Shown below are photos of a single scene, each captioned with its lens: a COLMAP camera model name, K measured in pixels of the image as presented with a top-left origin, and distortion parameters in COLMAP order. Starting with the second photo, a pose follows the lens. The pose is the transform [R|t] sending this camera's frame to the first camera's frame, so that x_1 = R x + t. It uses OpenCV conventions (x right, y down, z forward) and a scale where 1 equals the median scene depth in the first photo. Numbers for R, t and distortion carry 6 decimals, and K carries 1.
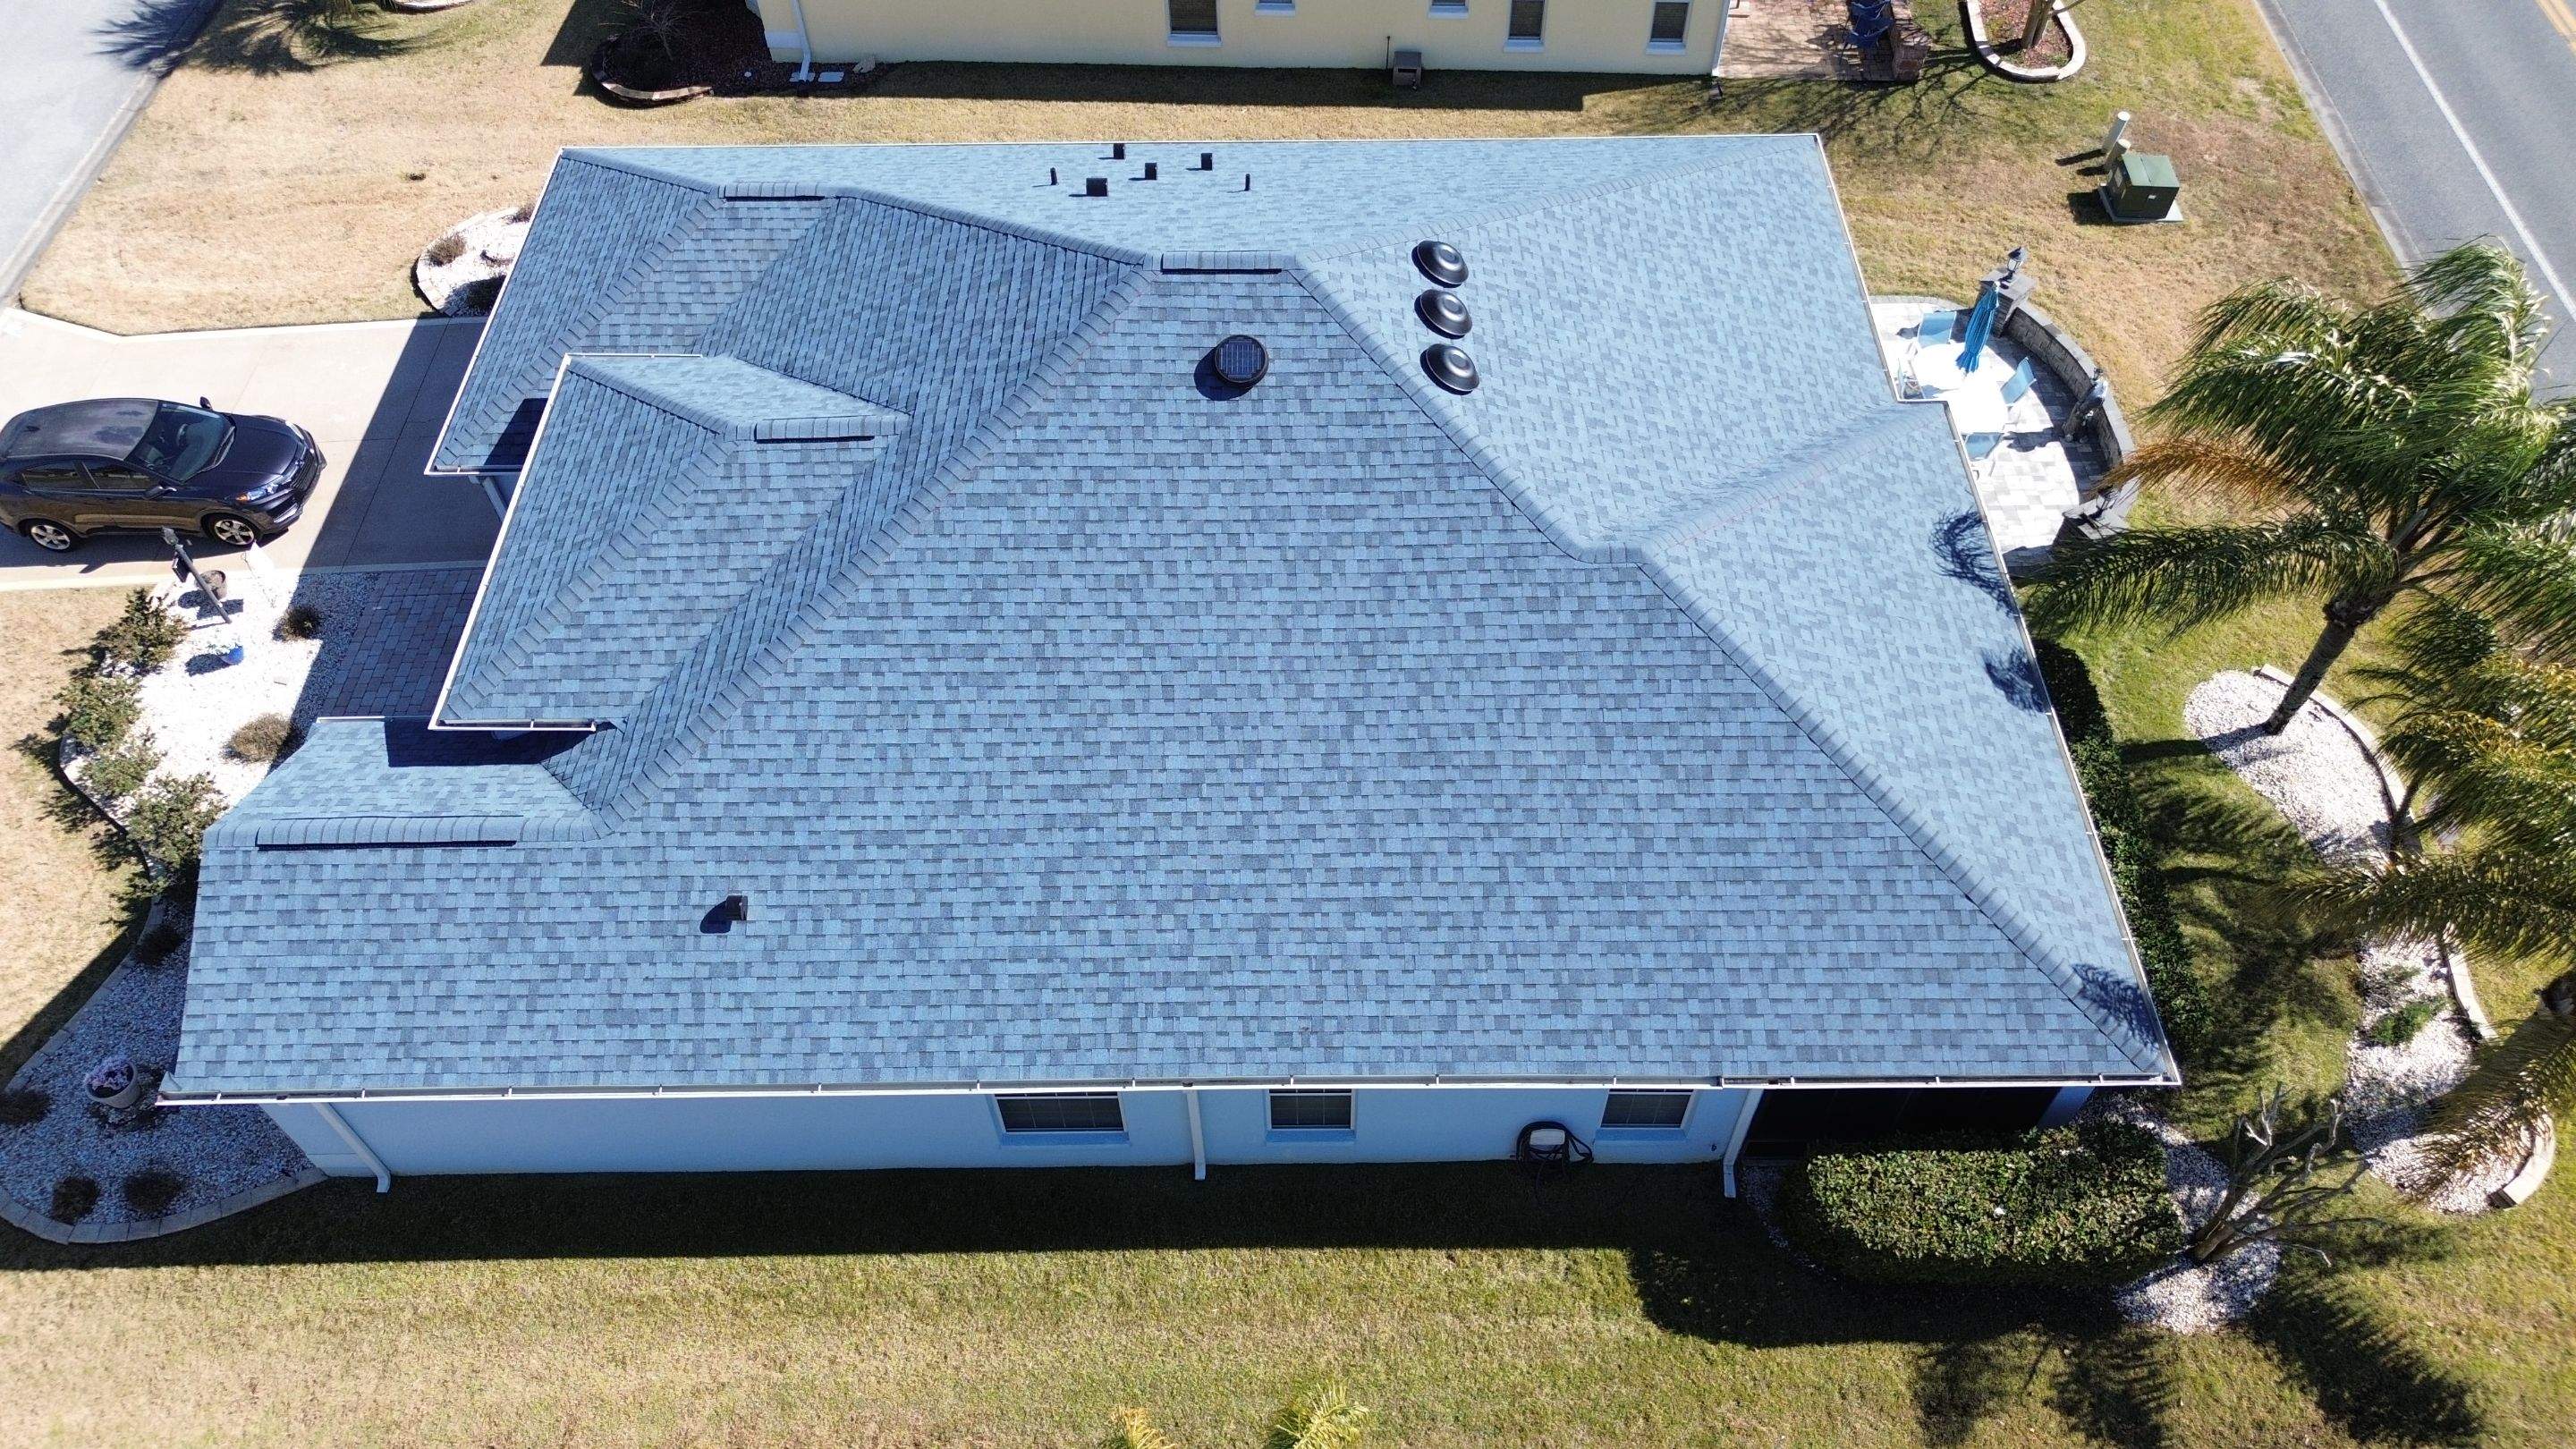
lens RADIAL K [[1806.7, 0, 1294.6], [0, 1806.7, 713.4], [0, 0, 1]] dist [0.111869, -0.120986]
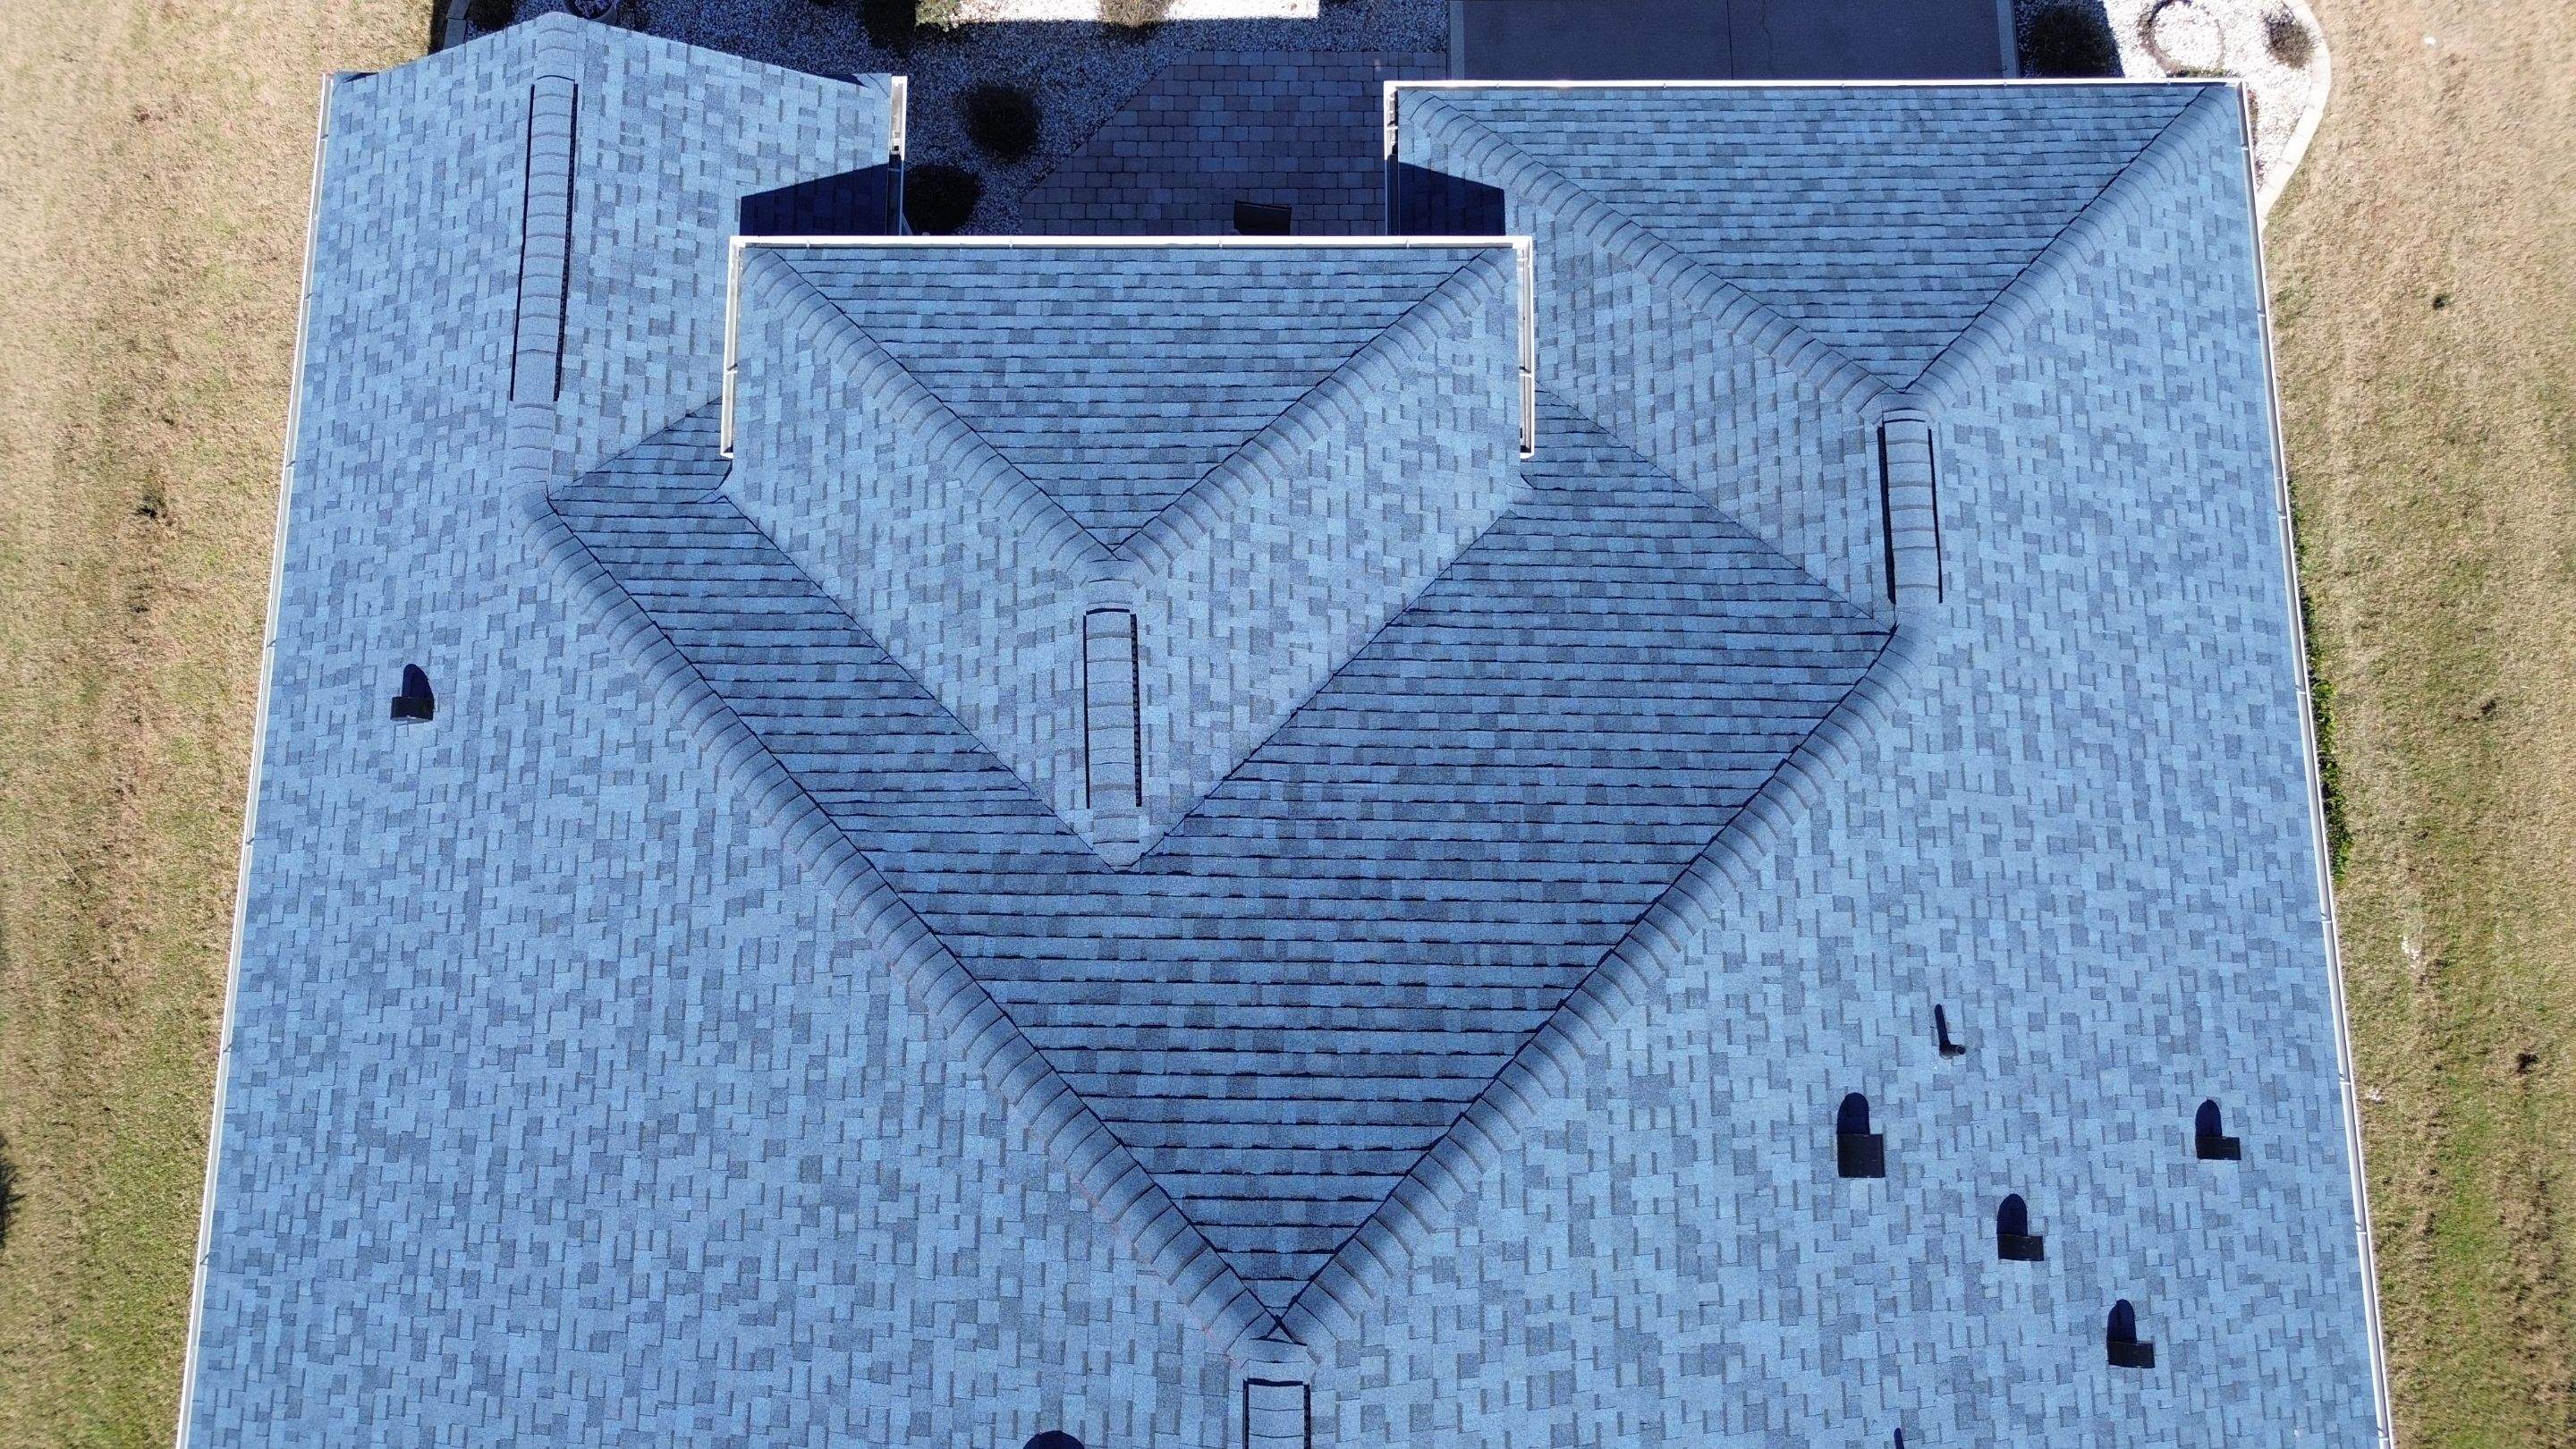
lens RADIAL K [[1829.0, 0, 1297.2], [0, 1829.0, 718.8], [0, 0, 1]] dist [0.073954, -0.078365]
pose [[-0.004121, 0.984304, -0.176433, -0.145520], [-0.780678, 0.107092, 0.615690, -0.524104], [0.624920, 0.140275, 0.767983, 0.549479]]
